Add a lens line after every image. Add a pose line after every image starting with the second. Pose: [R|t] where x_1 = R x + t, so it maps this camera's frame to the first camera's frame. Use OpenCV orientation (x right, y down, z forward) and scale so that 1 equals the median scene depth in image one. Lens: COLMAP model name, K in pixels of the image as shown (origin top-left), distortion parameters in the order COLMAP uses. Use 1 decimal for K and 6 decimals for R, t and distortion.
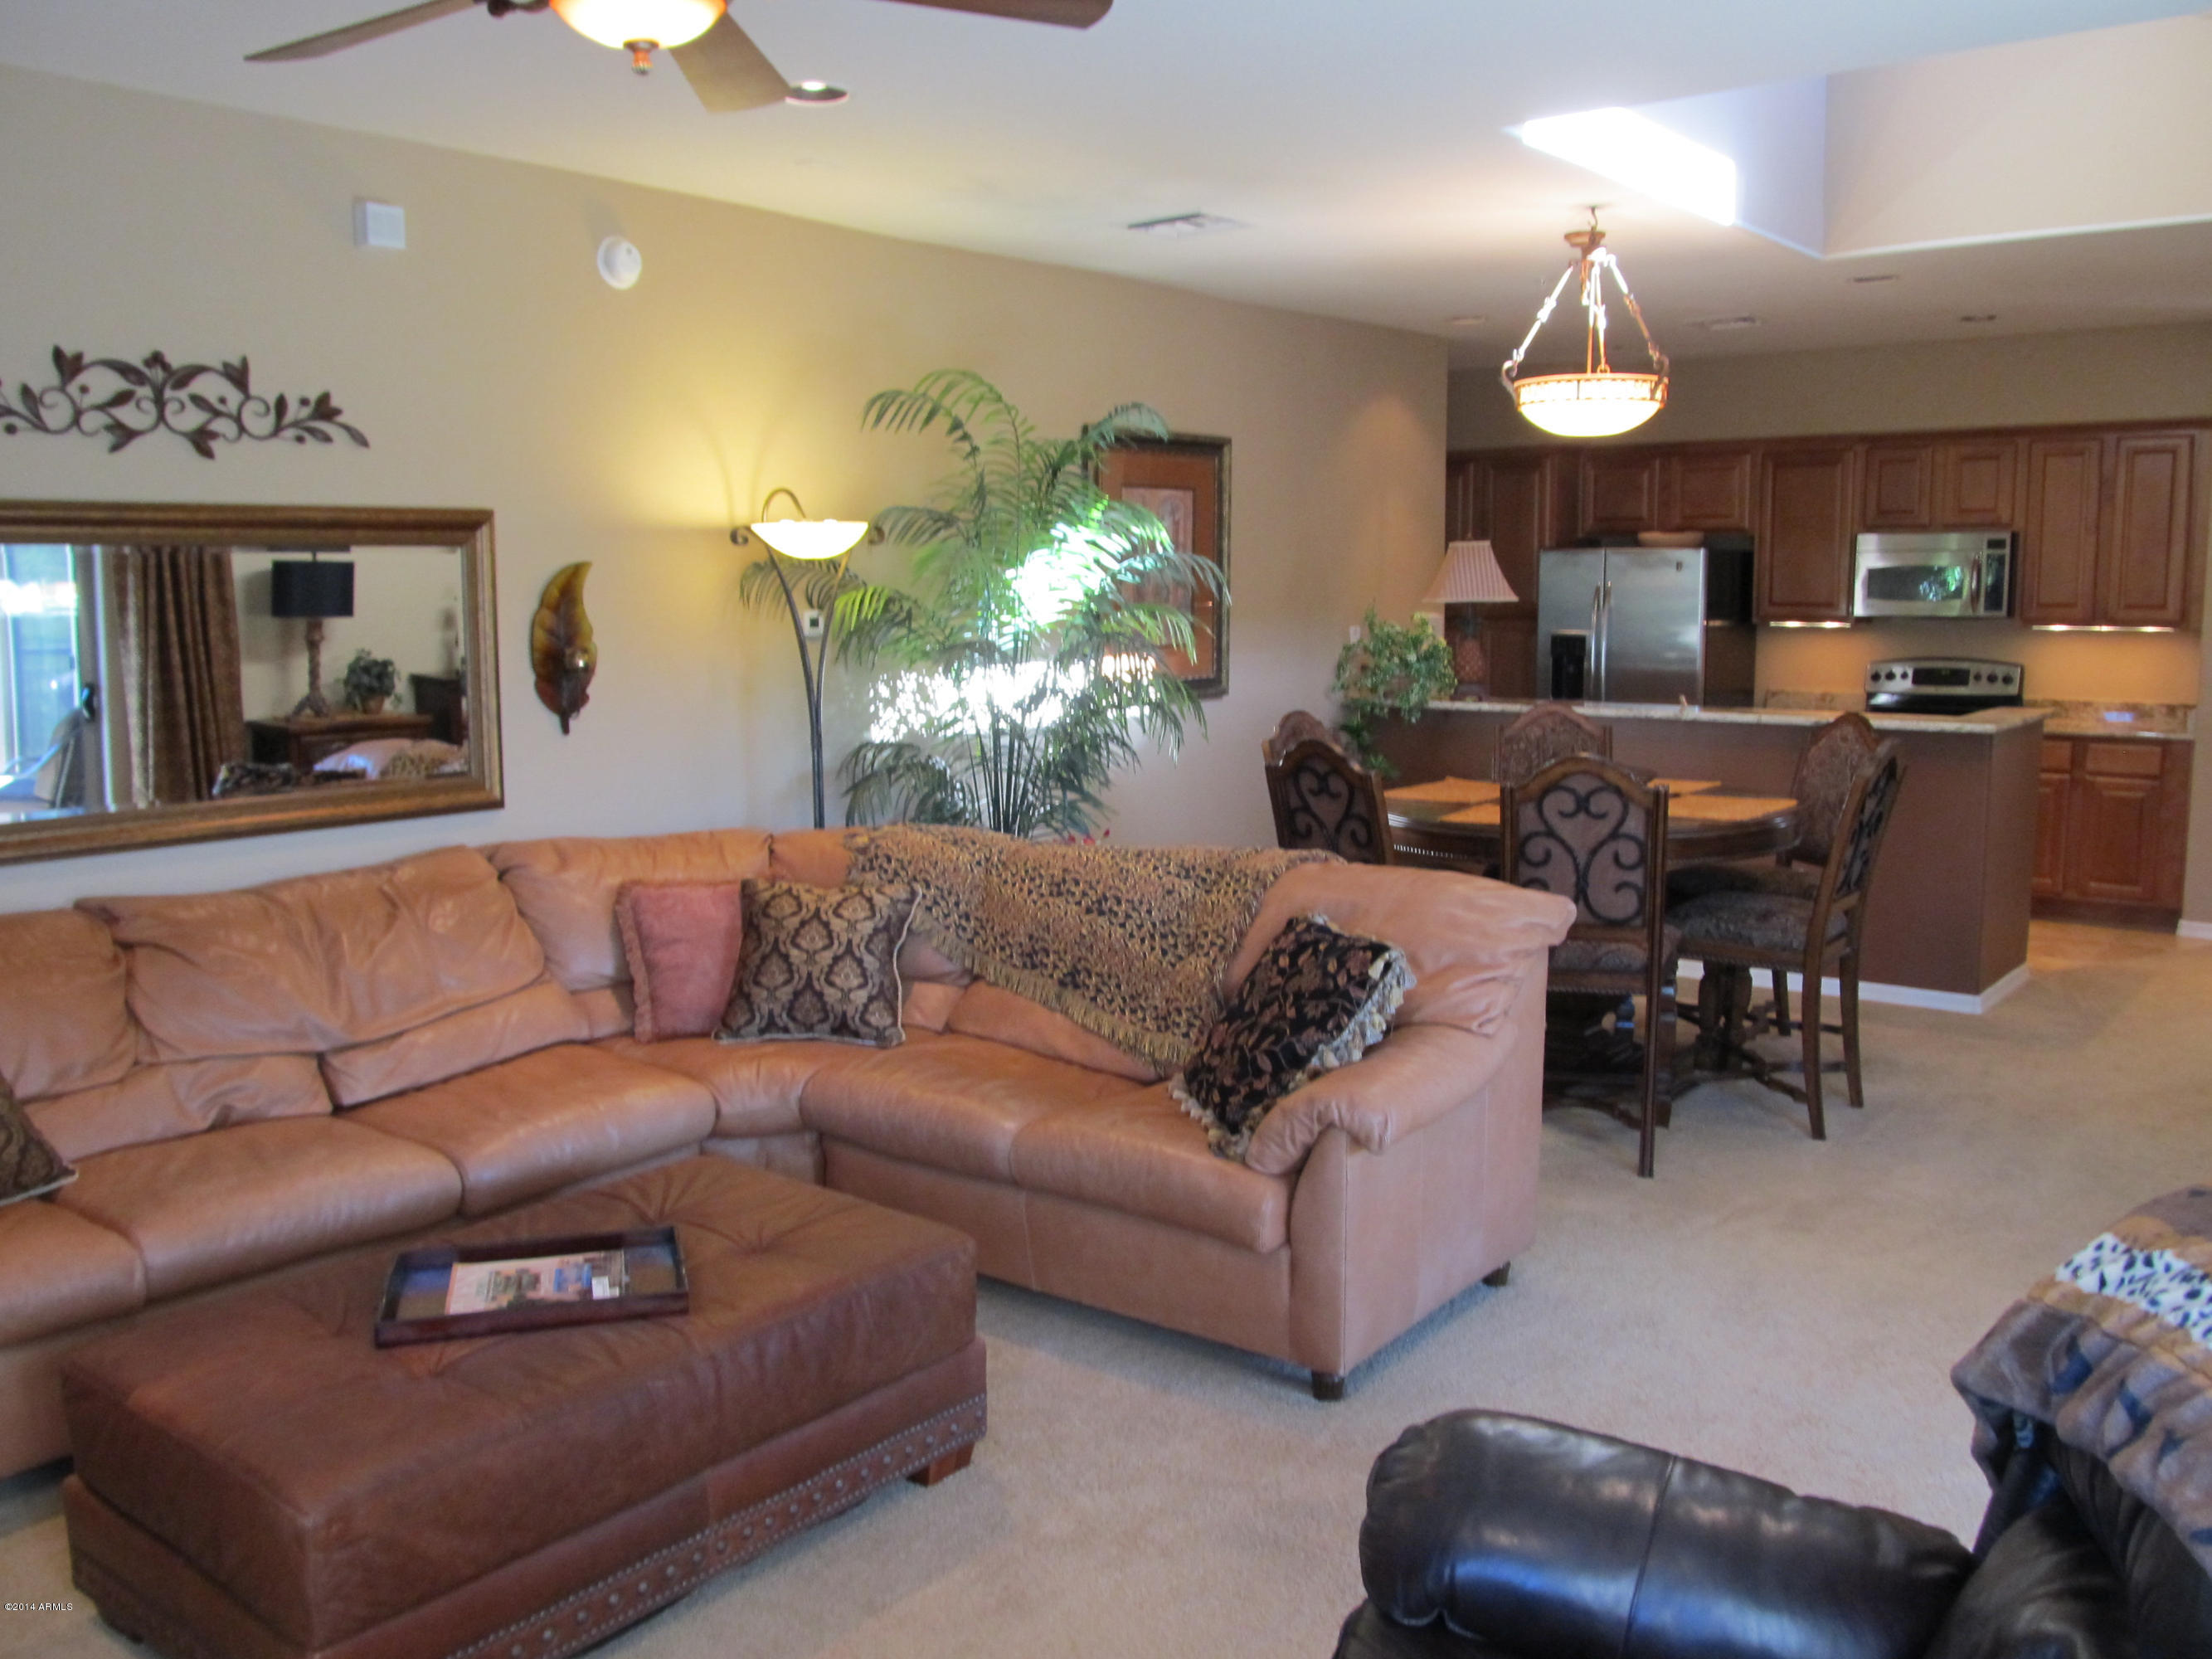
lens RADIAL K [[1820.7, 0, 1124.0], [0, 1820.7, 818.3], [0, 0, 1]] dist [-0.088518, 0.045389]
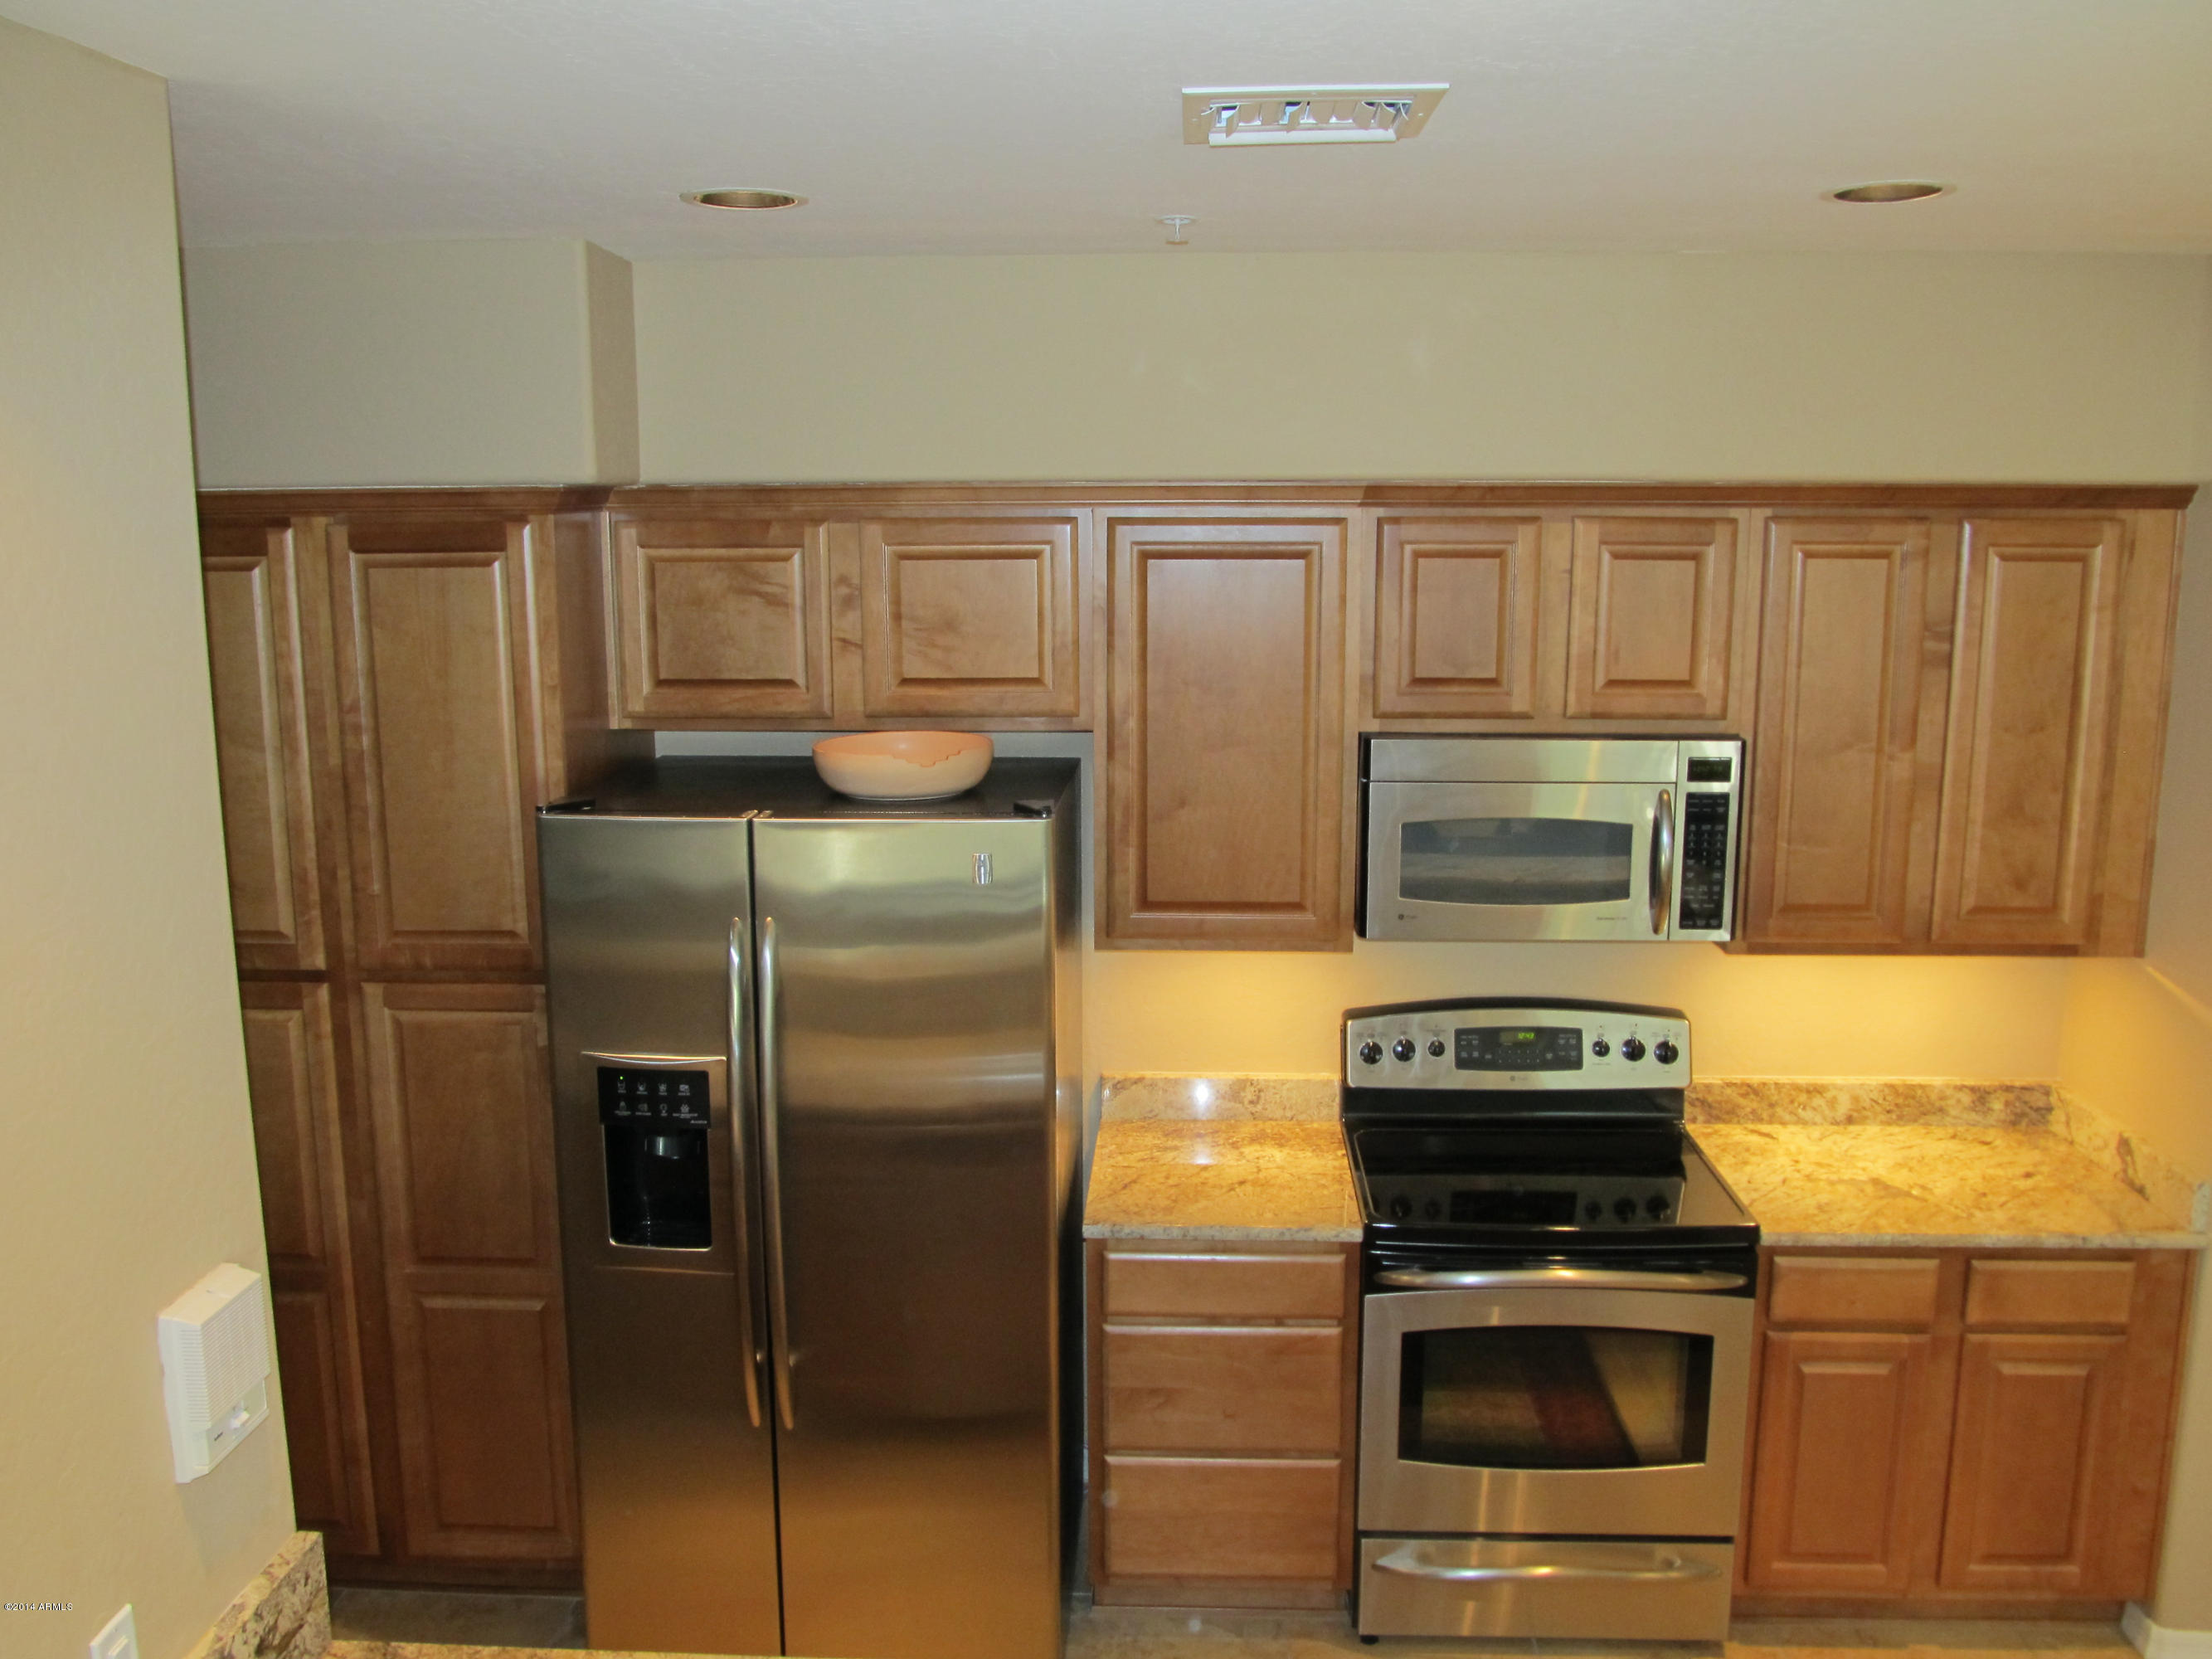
lens RADIAL K [[1820.7, 0, 1124.0], [0, 1820.7, 818.3], [0, 0, 1]] dist [-0.088518, 0.045389]
pose [[0.802748, -0.093060, 0.589013, 0.140569], [0.067778, 0.995586, 0.064922, -0.182943], [-0.592454, -0.012194, 0.805512, 0.766387]]
